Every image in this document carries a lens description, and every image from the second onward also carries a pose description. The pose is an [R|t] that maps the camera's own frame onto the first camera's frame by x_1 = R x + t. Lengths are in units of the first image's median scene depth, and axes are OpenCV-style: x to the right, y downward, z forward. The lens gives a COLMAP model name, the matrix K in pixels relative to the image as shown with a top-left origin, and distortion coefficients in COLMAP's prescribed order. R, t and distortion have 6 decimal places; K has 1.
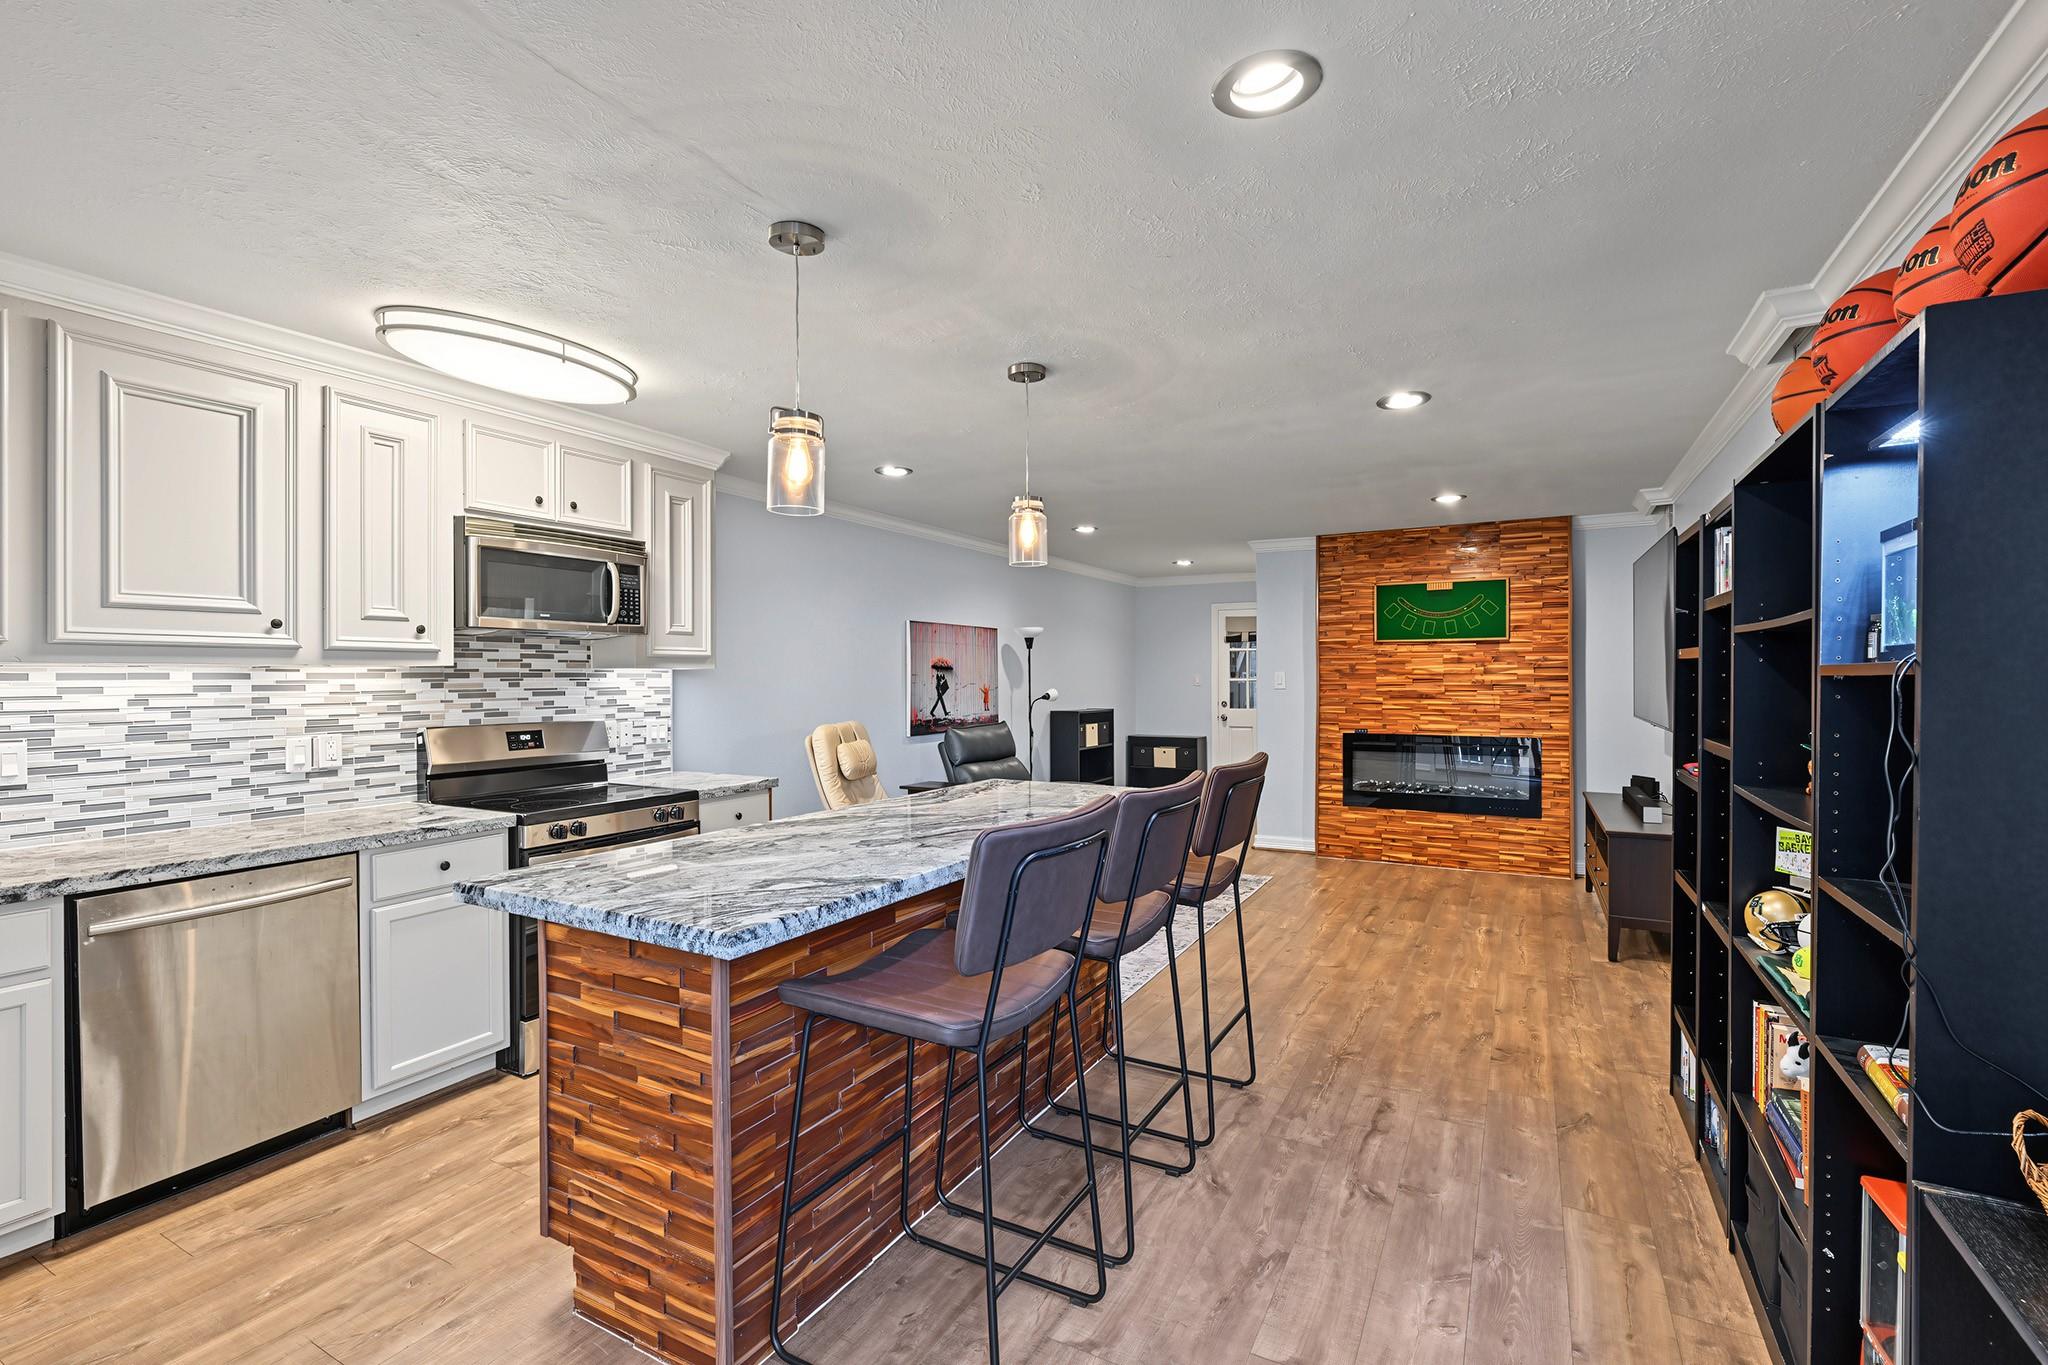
lens RADIAL K [[924.5, 0, 1011.2], [0, 924.5, 676.1], [0, 0, 1]] dist [0.000396, 0.001532]
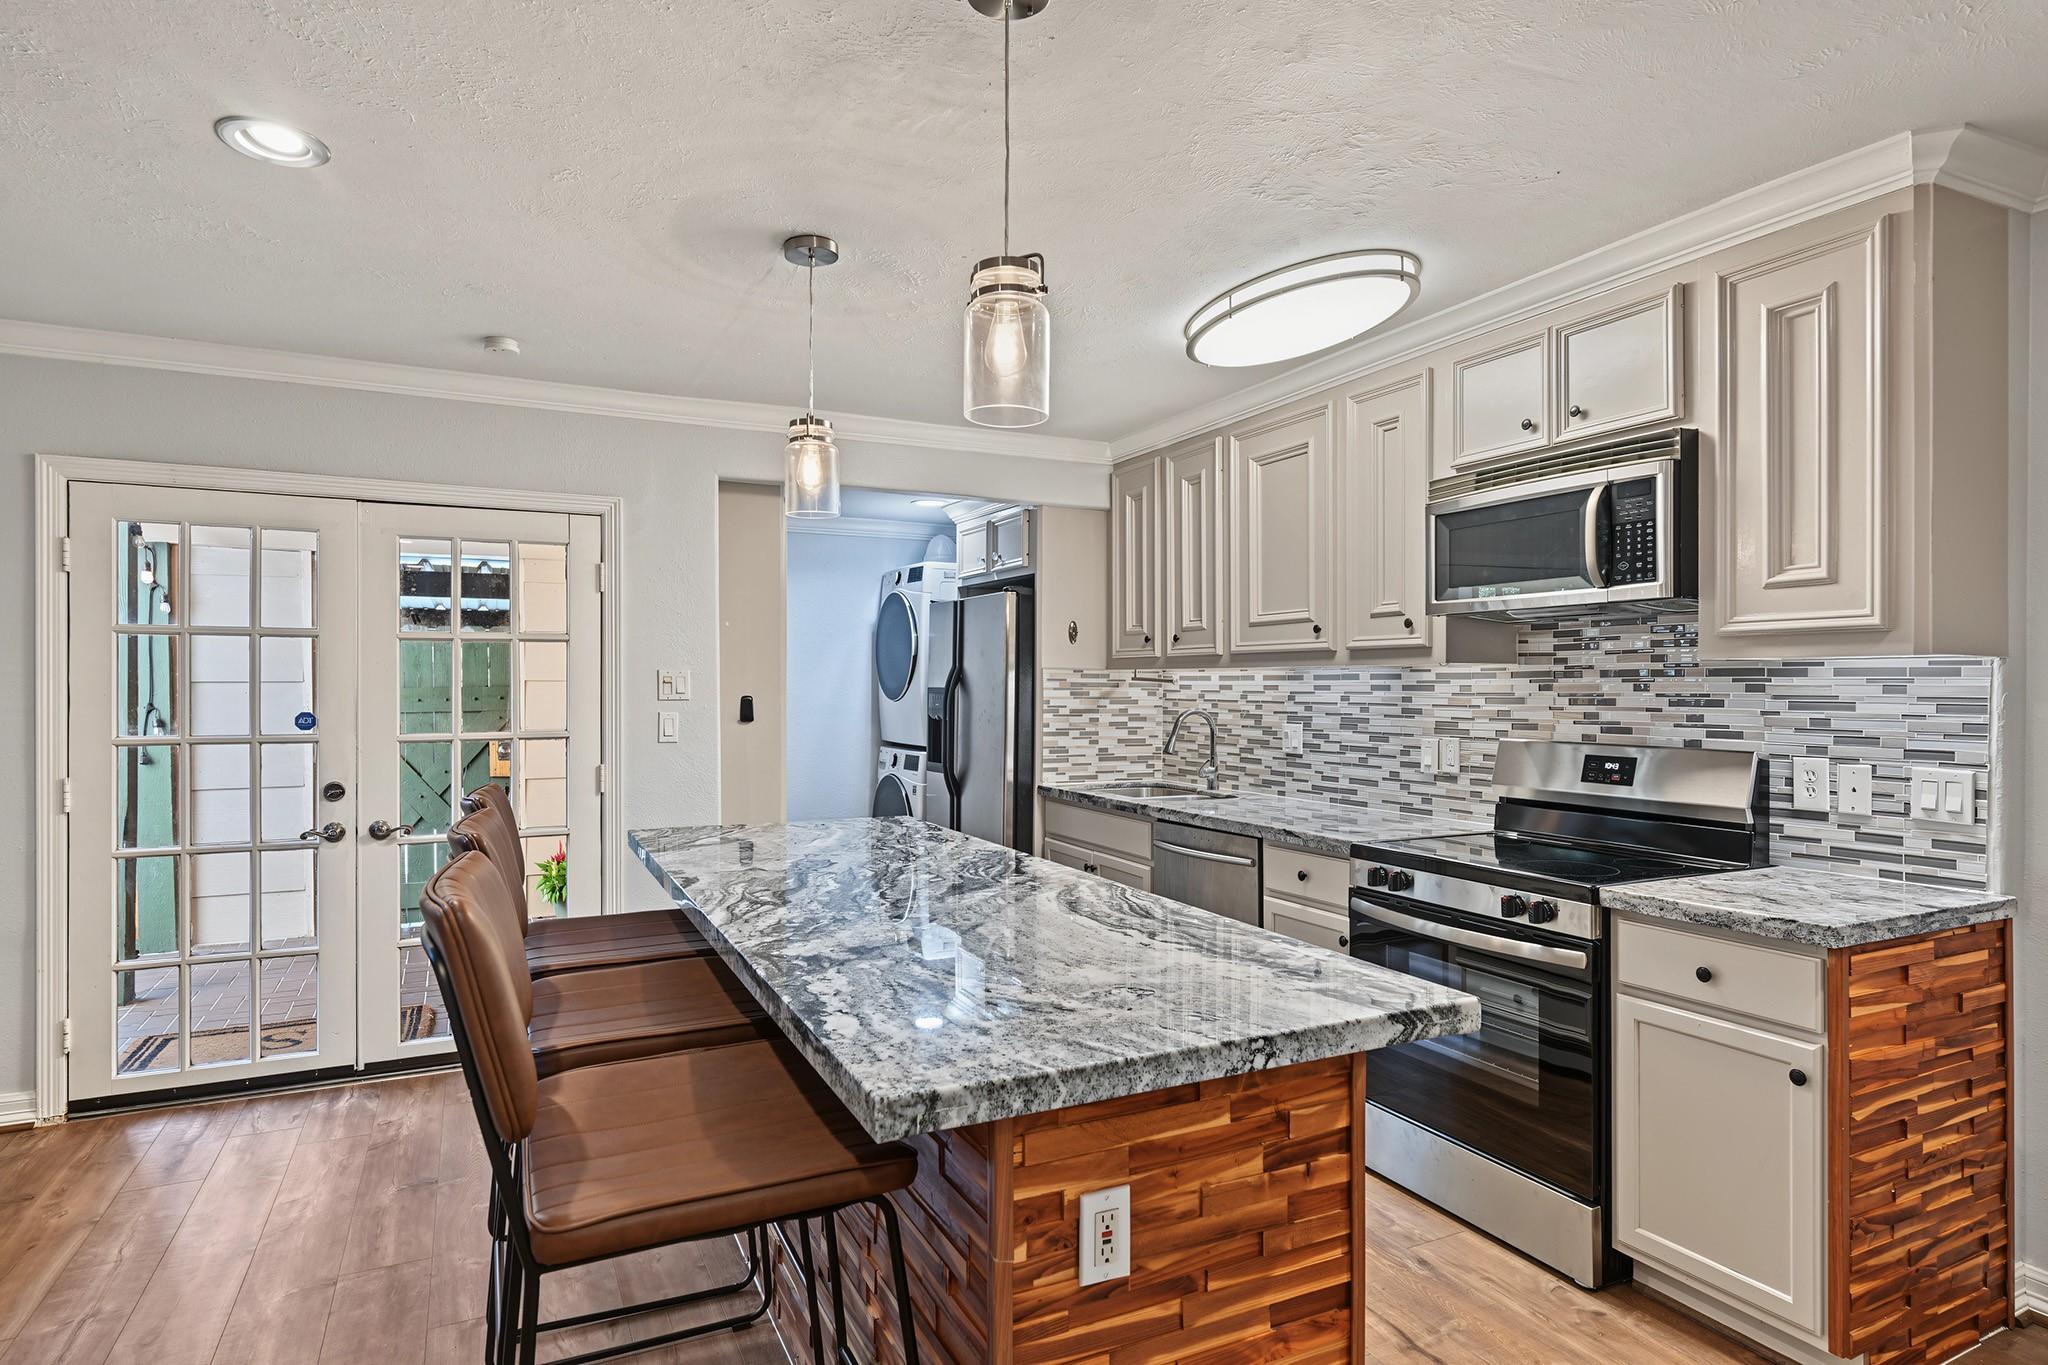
lens RADIAL K [[1119.0, 0, 1036.1], [0, 1119.0, 684.9], [0, 0, 1]] dist [-0.014747, -0.000292]
pose [[-0.568342, 0.003315, -0.822786, 0.233503], [0.001718, 0.999994, 0.002843, 0.002593], [0.822791, 0.000202, -0.568344, 0.688202]]
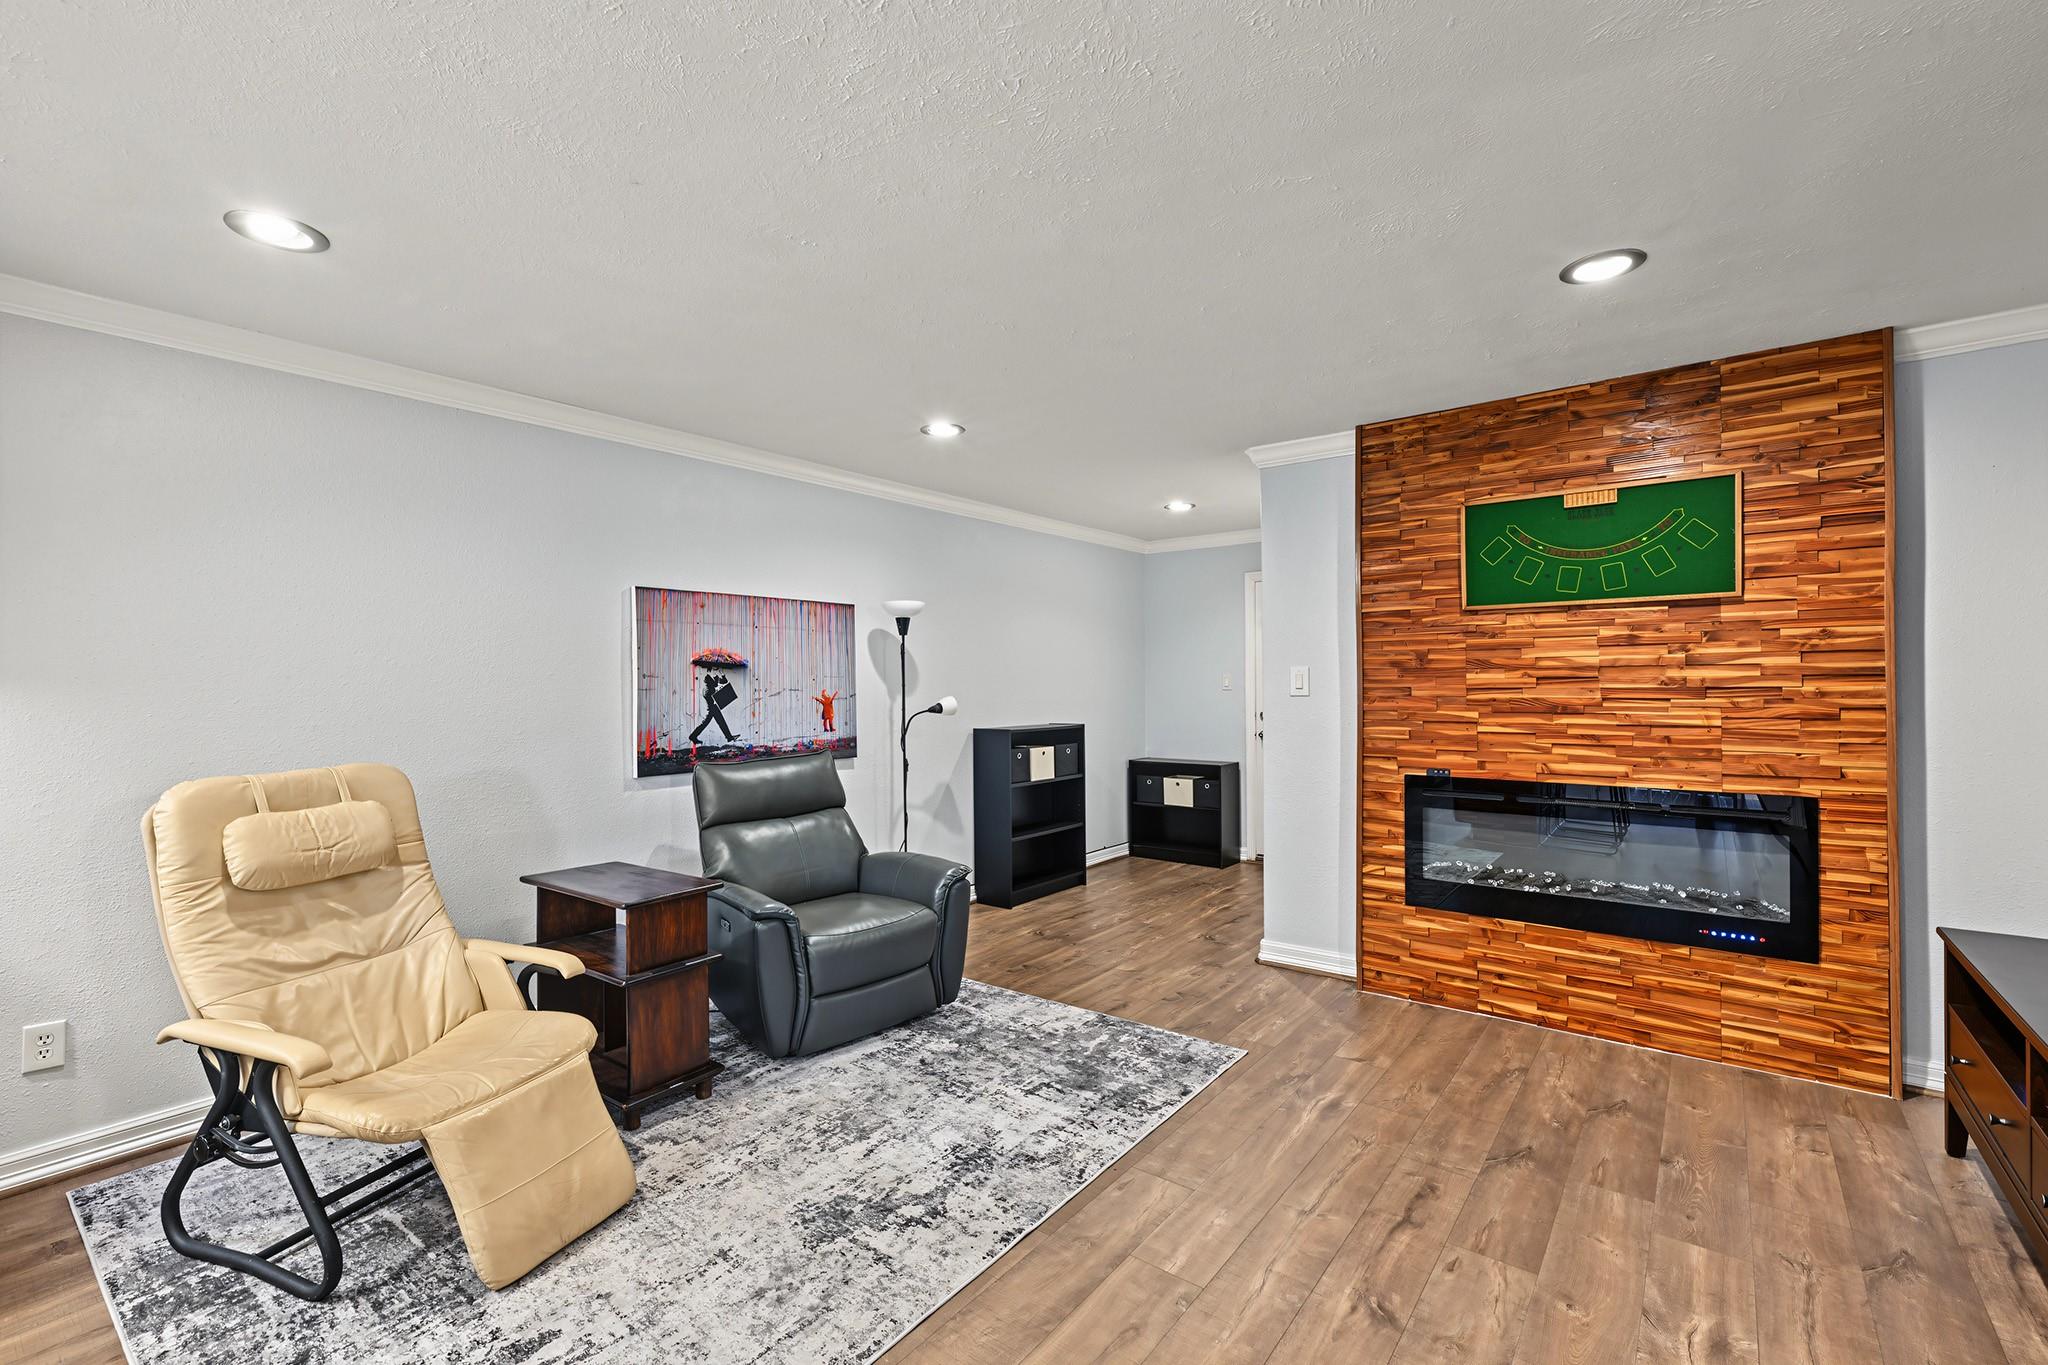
lens RADIAL K [[893.8, 0, 1012.8], [0, 893.8, 682.0], [0, 0, 1]] dist [0.001341, -0.000017]
pose [[0.987379, -0.005801, -0.158270, 0.234674], [0.006190, 0.999979, 0.001965, 0.003182], [0.158256, -0.002920, 0.987394, 0.477833]]
